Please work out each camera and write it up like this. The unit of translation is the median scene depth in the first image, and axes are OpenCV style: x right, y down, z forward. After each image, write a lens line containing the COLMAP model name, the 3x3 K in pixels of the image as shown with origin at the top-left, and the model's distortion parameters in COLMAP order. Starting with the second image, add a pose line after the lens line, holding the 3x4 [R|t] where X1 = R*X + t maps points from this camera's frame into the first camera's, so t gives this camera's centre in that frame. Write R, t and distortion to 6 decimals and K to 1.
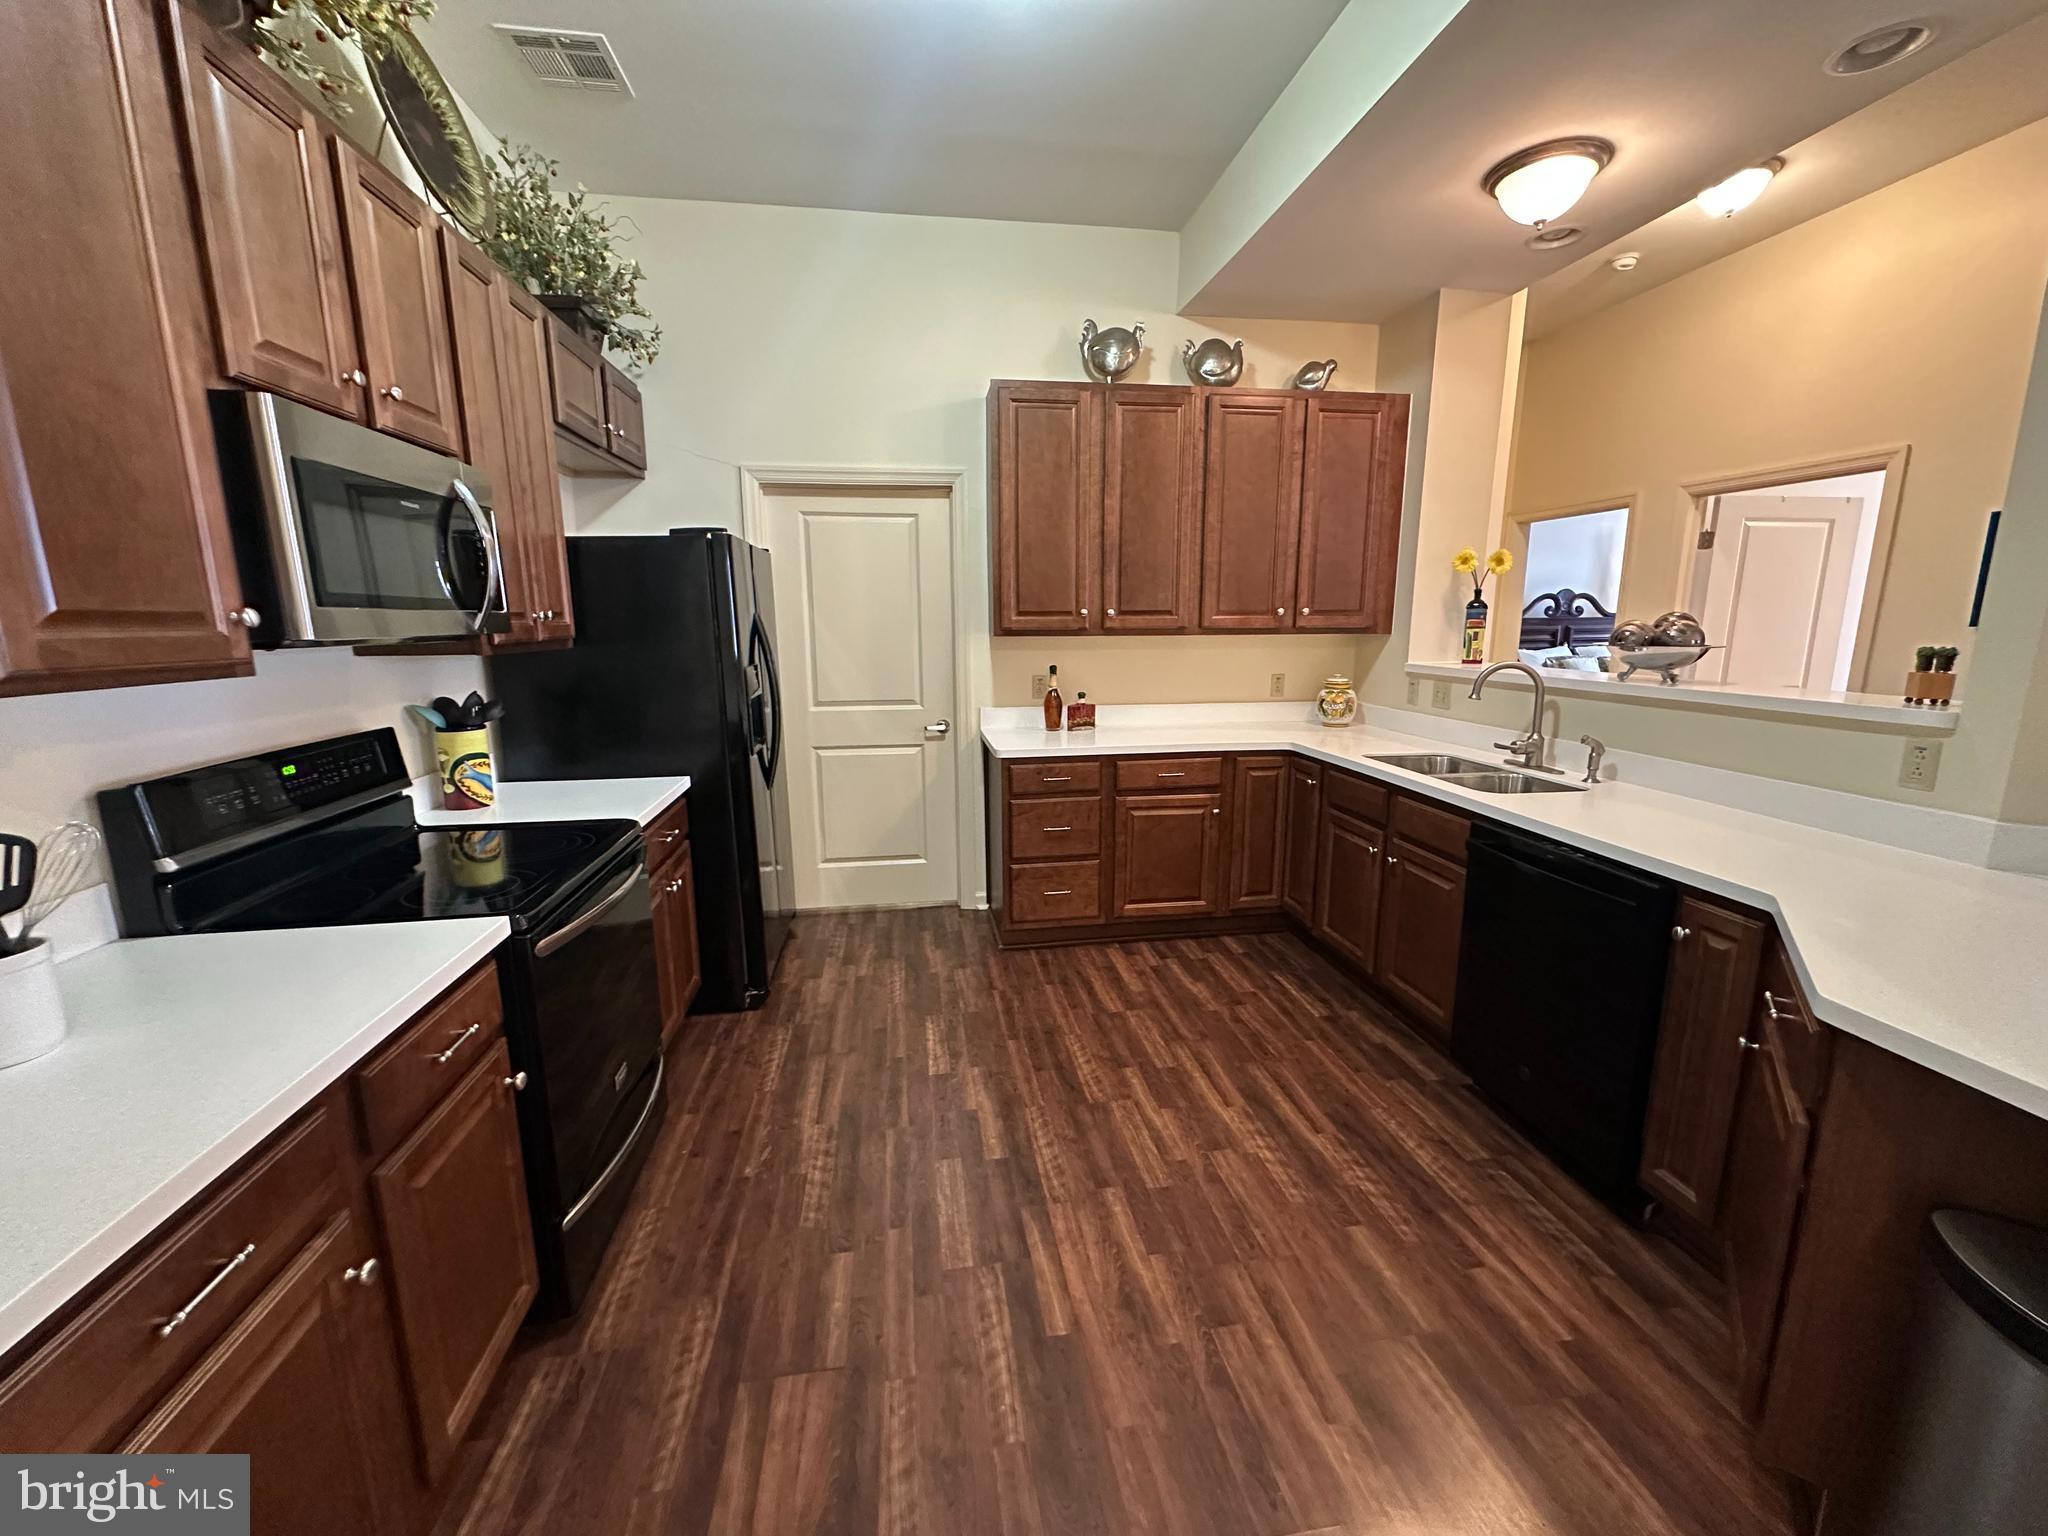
lens RADIAL K [[815.2, 0, 1024.0], [0, 815.2, 768.0], [0, 0, 1]] dist [0.005621, 0.000444]
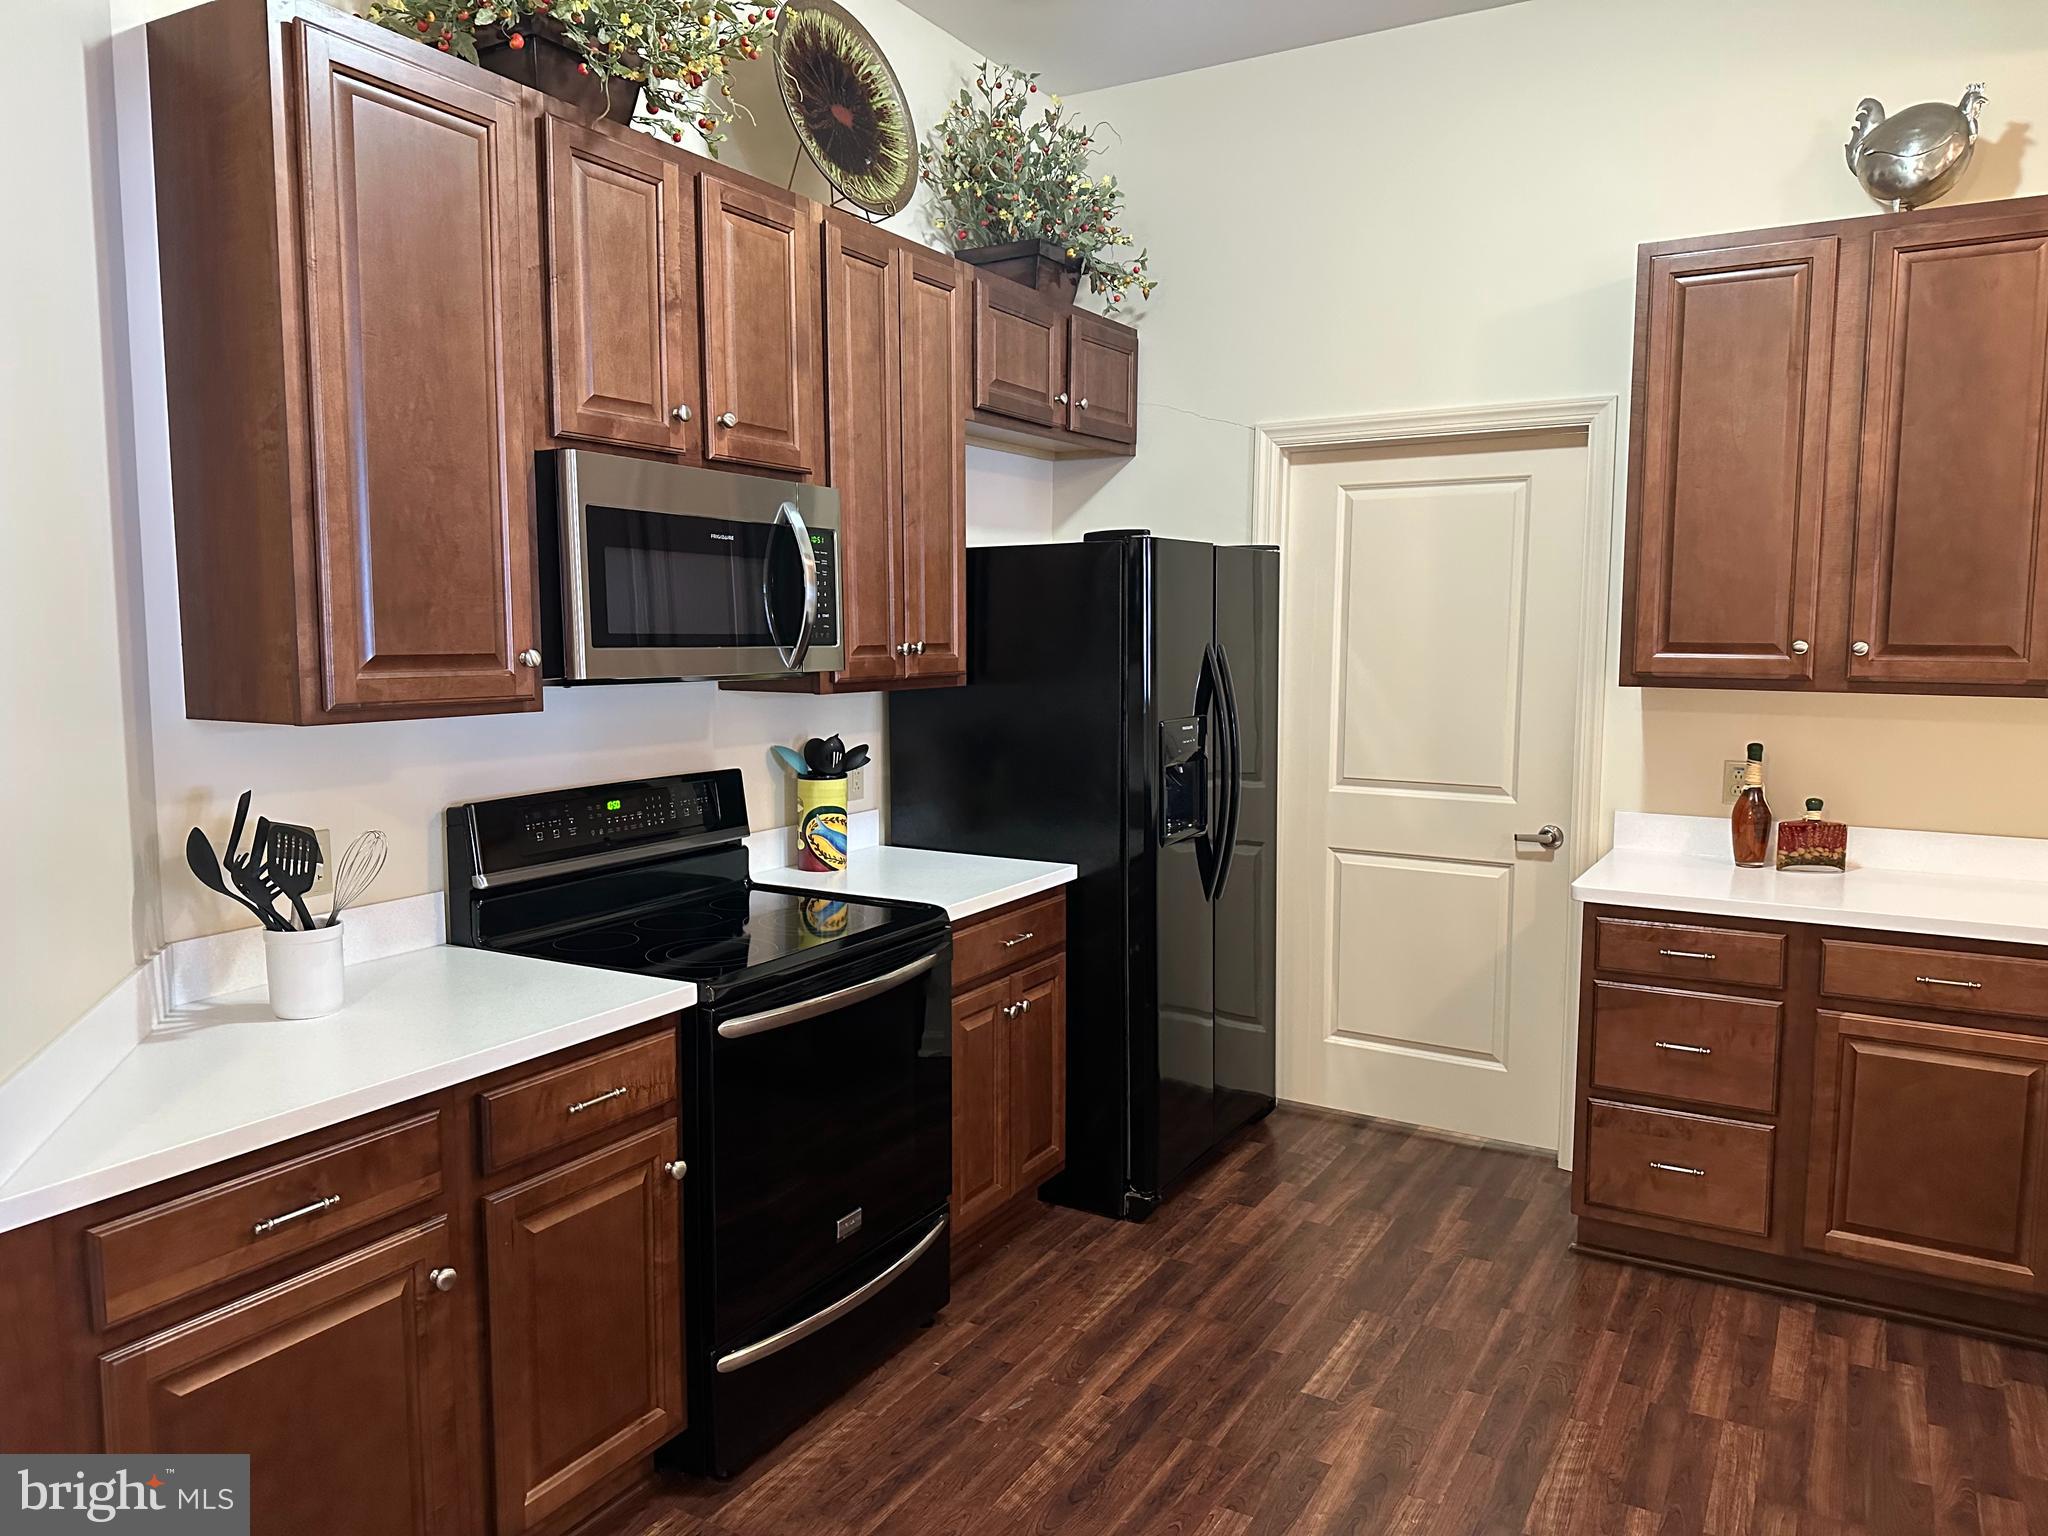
lens RADIAL K [[1422.0, 0, 1032.1], [0, 1422.0, 771.1], [0, 0, 1]] dist [0.100117, -0.126558]
pose [[0.781808, 0.074321, -0.619073, 0.303011], [-0.122709, 0.991793, -0.035899, -0.020584], [0.611325, 0.104032, 0.784512, -0.023963]]
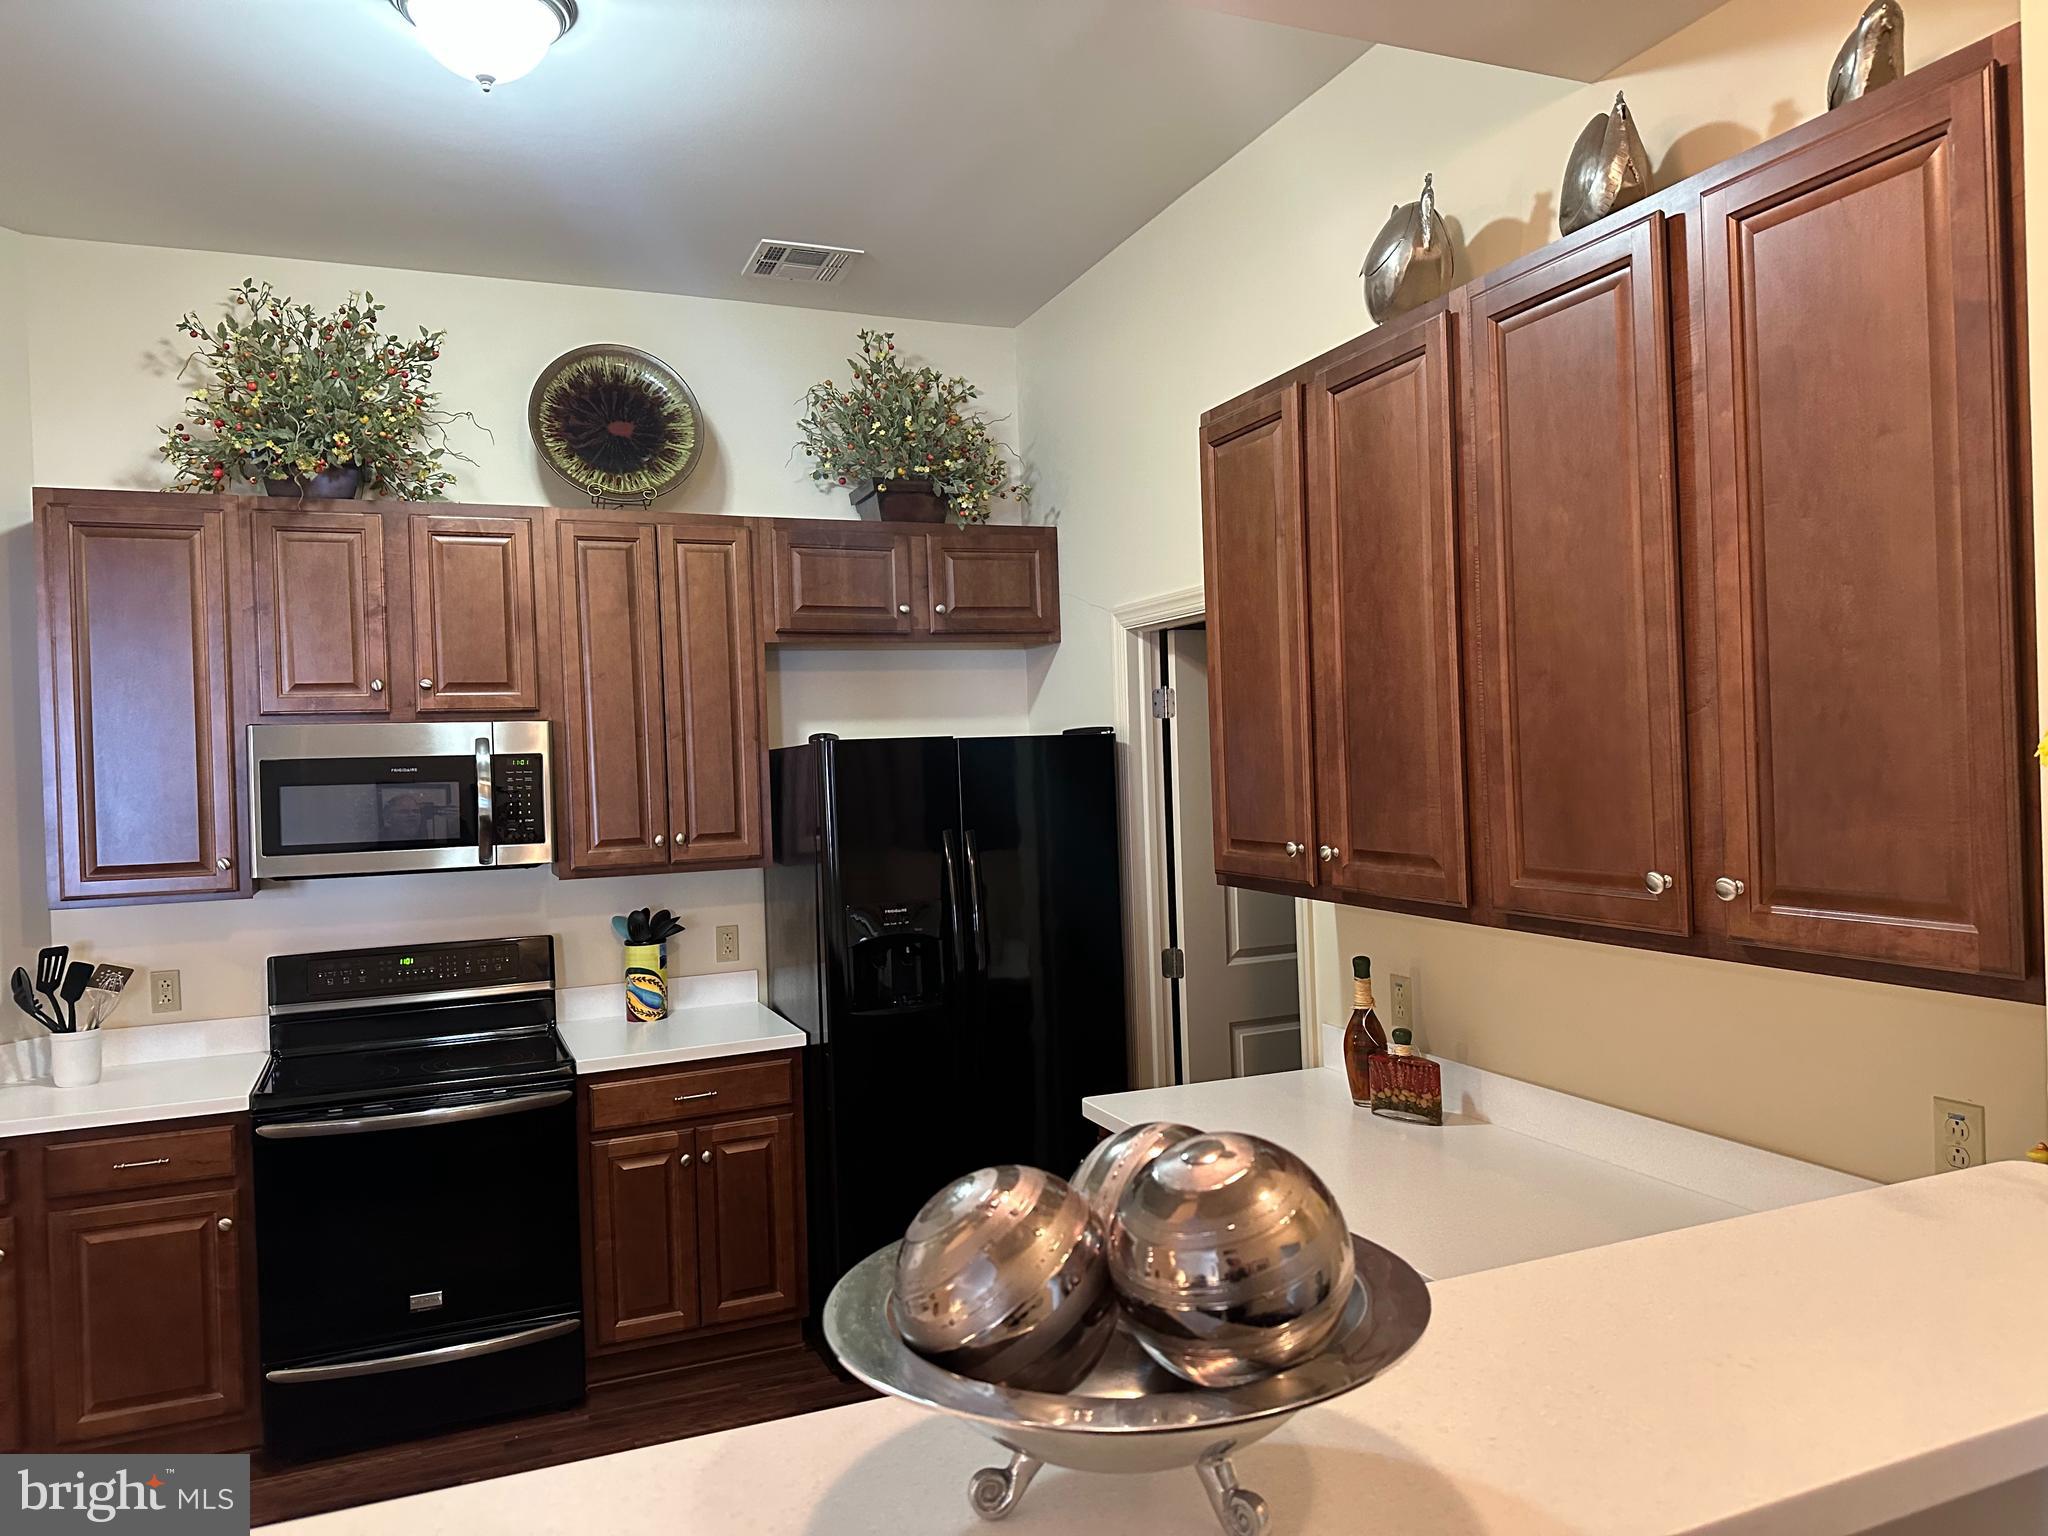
lens RADIAL K [[1422.0, 0, 1032.1], [0, 1422.0, 771.1], [0, 0, 1]] dist [0.100117, -0.126558]
pose [[0.247538, 0.007127, -0.968852, 0.909418], [-0.148762, 0.988395, -0.030738, -0.212628], [0.957390, 0.151737, 0.245725, 0.747501]]
